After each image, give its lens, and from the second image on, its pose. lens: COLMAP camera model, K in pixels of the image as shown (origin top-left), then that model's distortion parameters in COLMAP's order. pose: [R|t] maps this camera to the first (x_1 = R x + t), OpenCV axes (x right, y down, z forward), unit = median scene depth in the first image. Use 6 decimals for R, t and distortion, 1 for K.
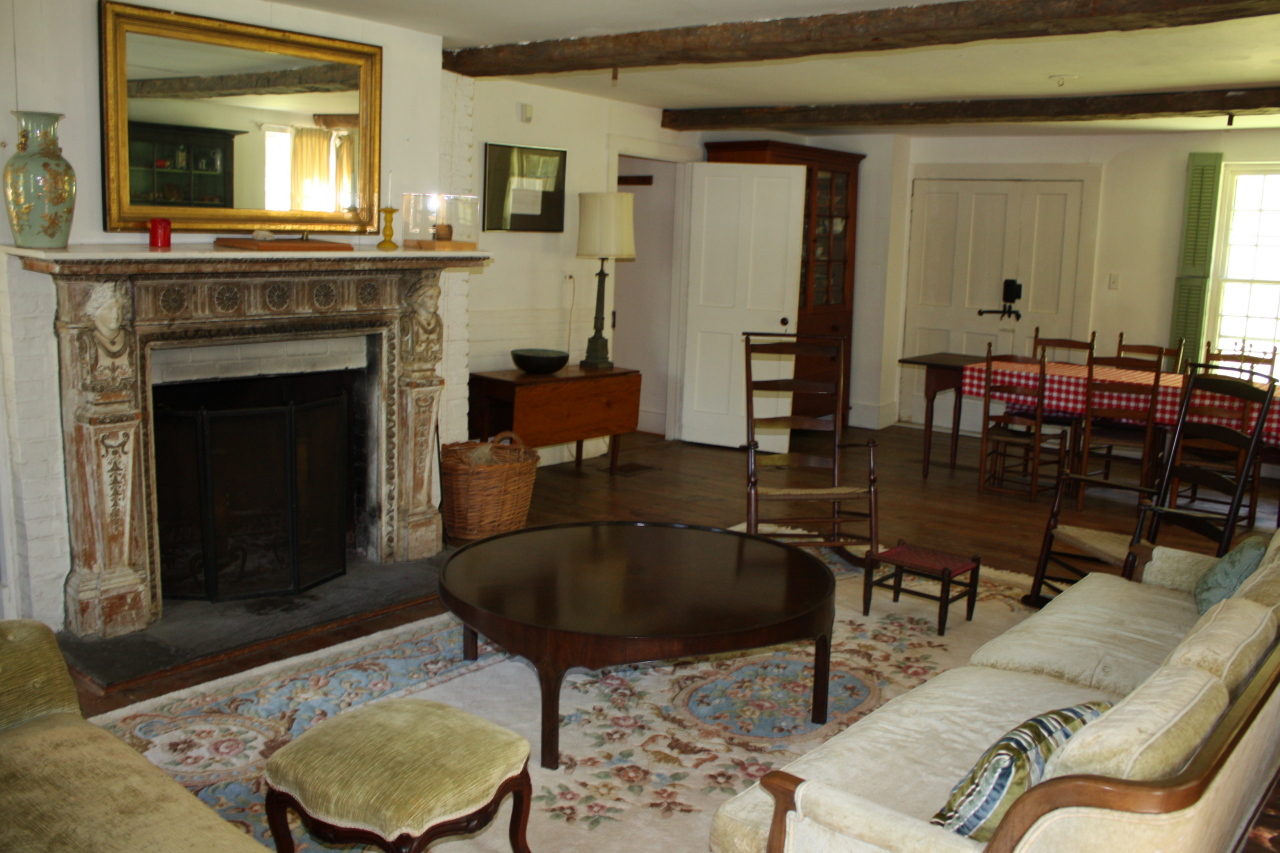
lens RADIAL K [[1089.7, 0, 640.0], [0, 1089.7, 426.5], [0, 0, 1]] dist [-0.175962, 0.178511]
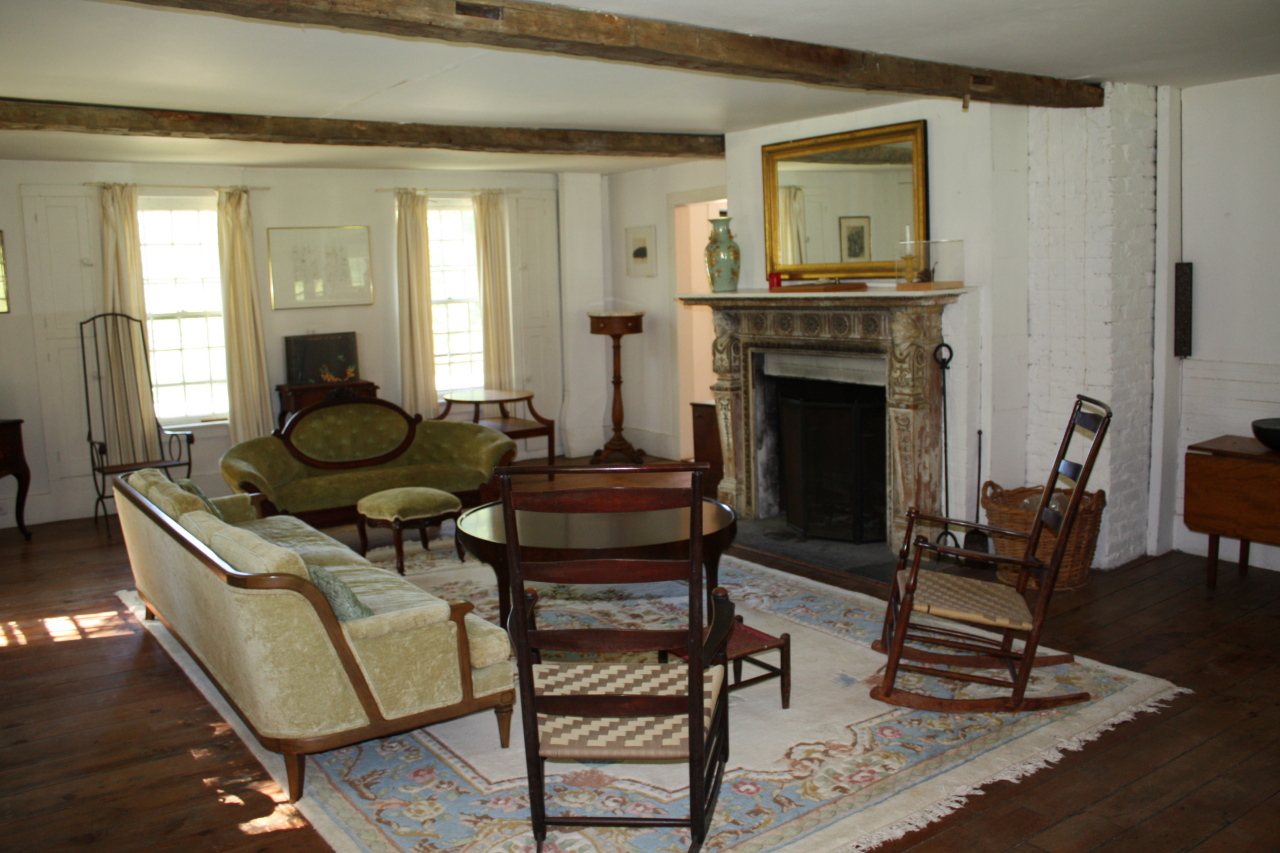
lens RADIAL K [[1089.7, 0, 640.0], [0, 1089.7, 426.5], [0, 0, 1]] dist [-0.175962, 0.178511]
pose [[-0.241408, 0.106781, -0.964531, 1.152834], [-0.142958, 0.979170, 0.144182, -0.168382], [0.959836, 0.172694, -0.221114, 1.154751]]
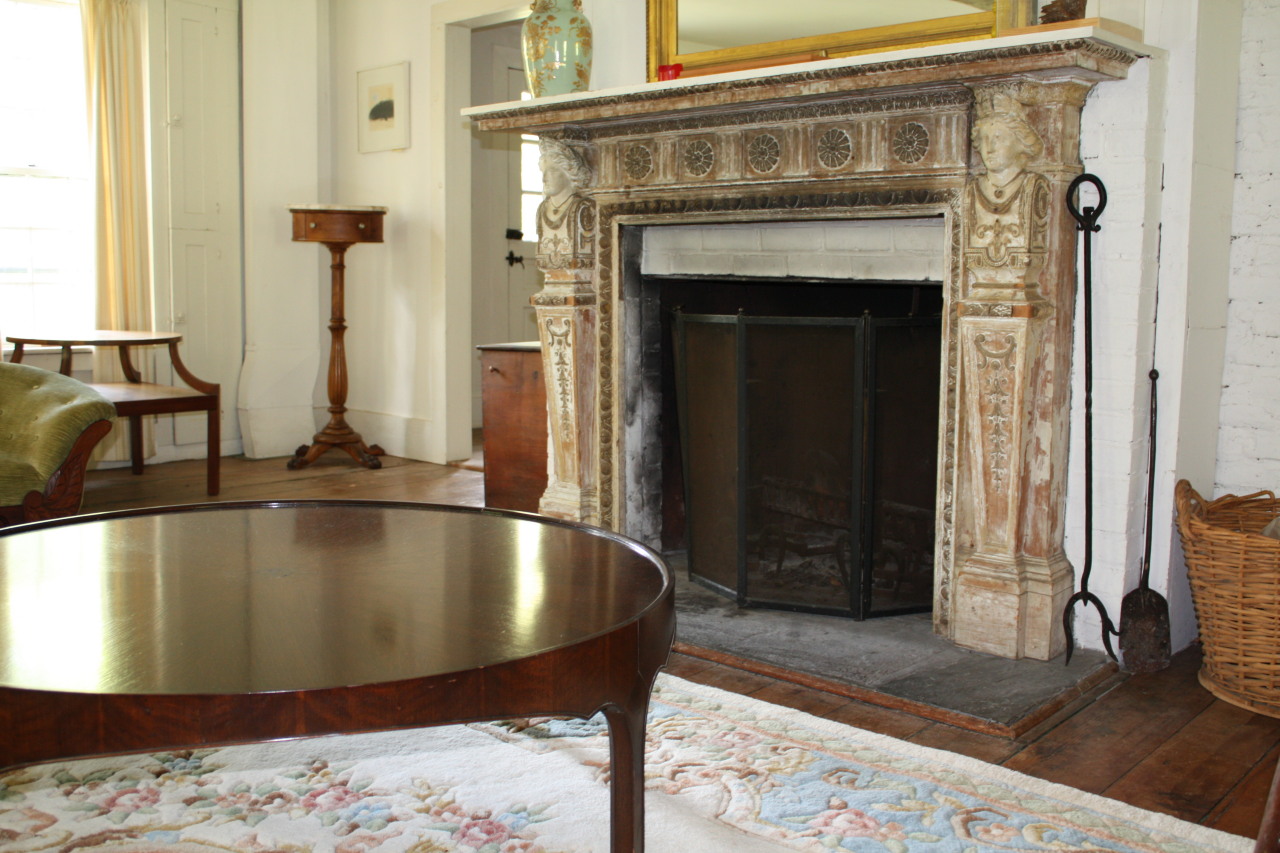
lens RADIAL K [[1239.5, 0, 640.0], [0, 1239.5, 426.5], [0, 0, 1]] dist [-0.120962, 0.010091]
pose [[-0.025192, 0.086466, -0.995936, 0.459822], [-0.177682, 0.980003, 0.089577, -0.009076], [0.983766, 0.179216, -0.009325, 0.989308]]
